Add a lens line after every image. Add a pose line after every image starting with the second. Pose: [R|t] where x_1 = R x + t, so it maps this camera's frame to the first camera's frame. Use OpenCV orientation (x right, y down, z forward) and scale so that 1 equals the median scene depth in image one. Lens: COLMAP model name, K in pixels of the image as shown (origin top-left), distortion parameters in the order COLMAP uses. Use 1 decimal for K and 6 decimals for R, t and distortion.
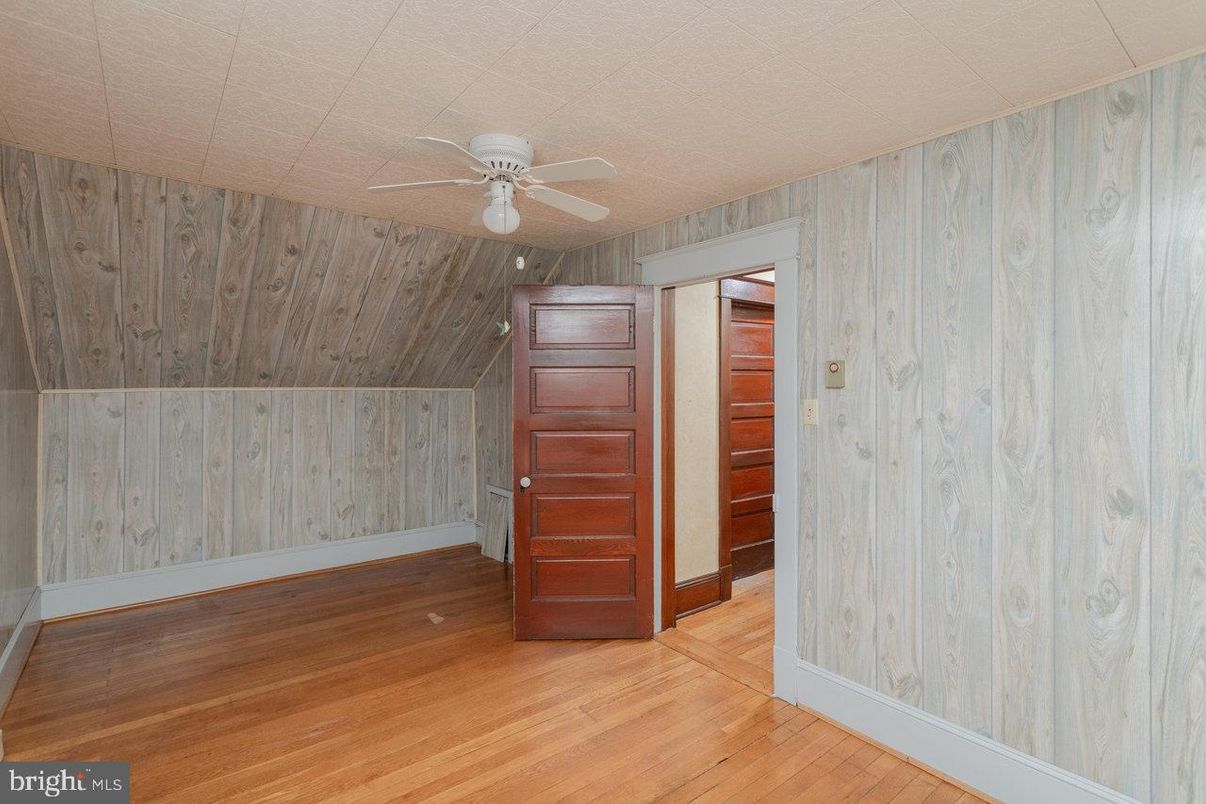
lens RADIAL K [[572.4, 0, 601.4], [0, 572.4, 397.3], [0, 0, 1]] dist [0.003360, 0.000001]
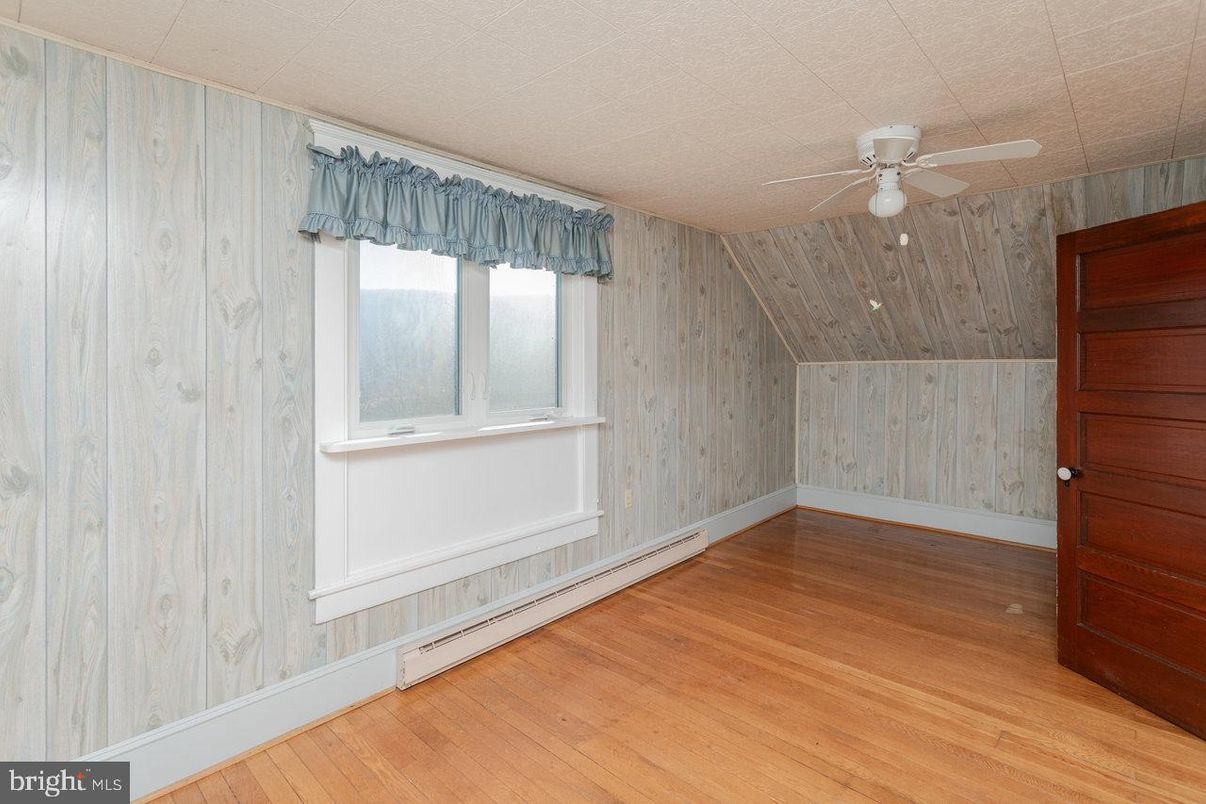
lens RADIAL K [[572.4, 0, 599.3], [0, 572.4, 373.0], [0, 0, 1]] dist [0.003360, 0.000001]
pose [[0.149350, 0.015164, -0.988668, 0.488113], [-0.011464, 0.999842, 0.013603, 0.000644], [0.988718, 0.009303, 0.149500, 0.184593]]
